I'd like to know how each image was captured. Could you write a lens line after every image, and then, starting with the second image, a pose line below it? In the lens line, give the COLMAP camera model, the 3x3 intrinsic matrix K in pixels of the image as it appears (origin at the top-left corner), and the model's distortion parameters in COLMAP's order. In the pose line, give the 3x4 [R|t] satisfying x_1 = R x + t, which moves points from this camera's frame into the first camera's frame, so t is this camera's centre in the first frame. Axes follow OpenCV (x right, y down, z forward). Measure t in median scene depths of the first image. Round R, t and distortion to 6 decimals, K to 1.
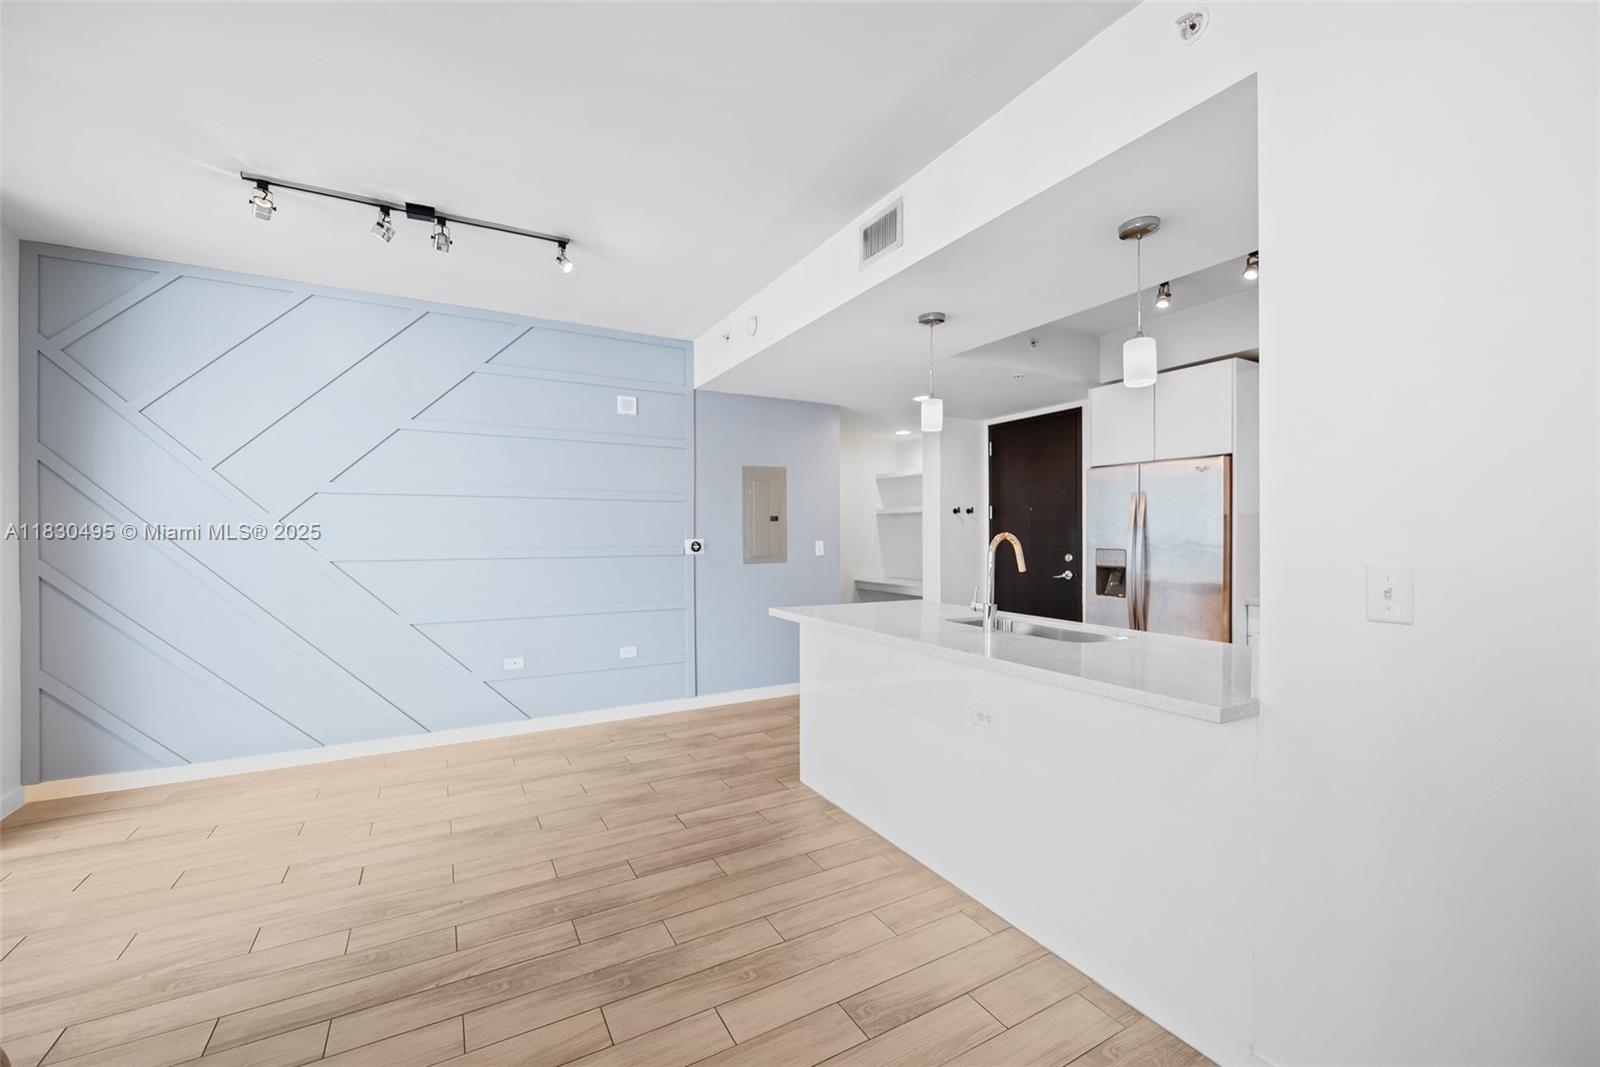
lens RADIAL K [[641.2, 0, 800.0], [0, 641.2, 533.5], [0, 0, 1]] dist [-0.002520, -0.000333]
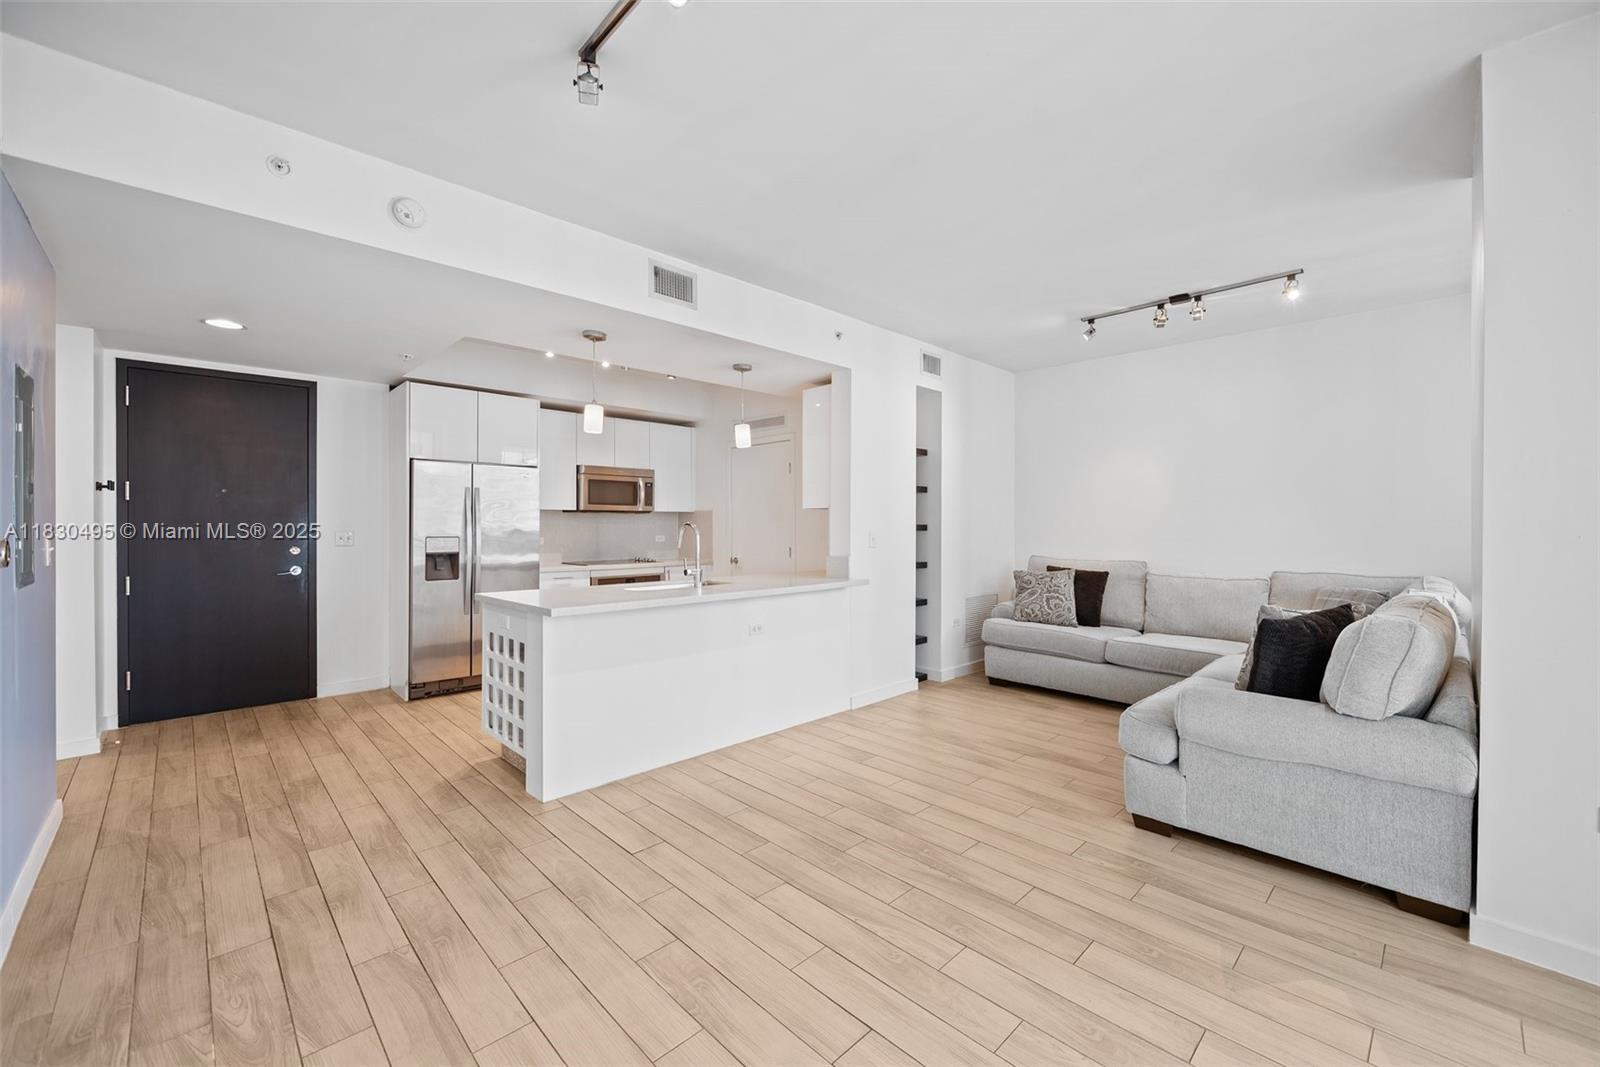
lens RADIAL K [[643.4, 0, 801.6], [0, 643.4, 524.6], [0, 0, 1]] dist [-0.002292, -0.000261]
pose [[-0.257236, 0.001704, 0.966347, -1.064749], [0.000223, 0.999999, -0.001704, 0.005710], [-0.966349, -0.000223, -0.257236, 0.994943]]
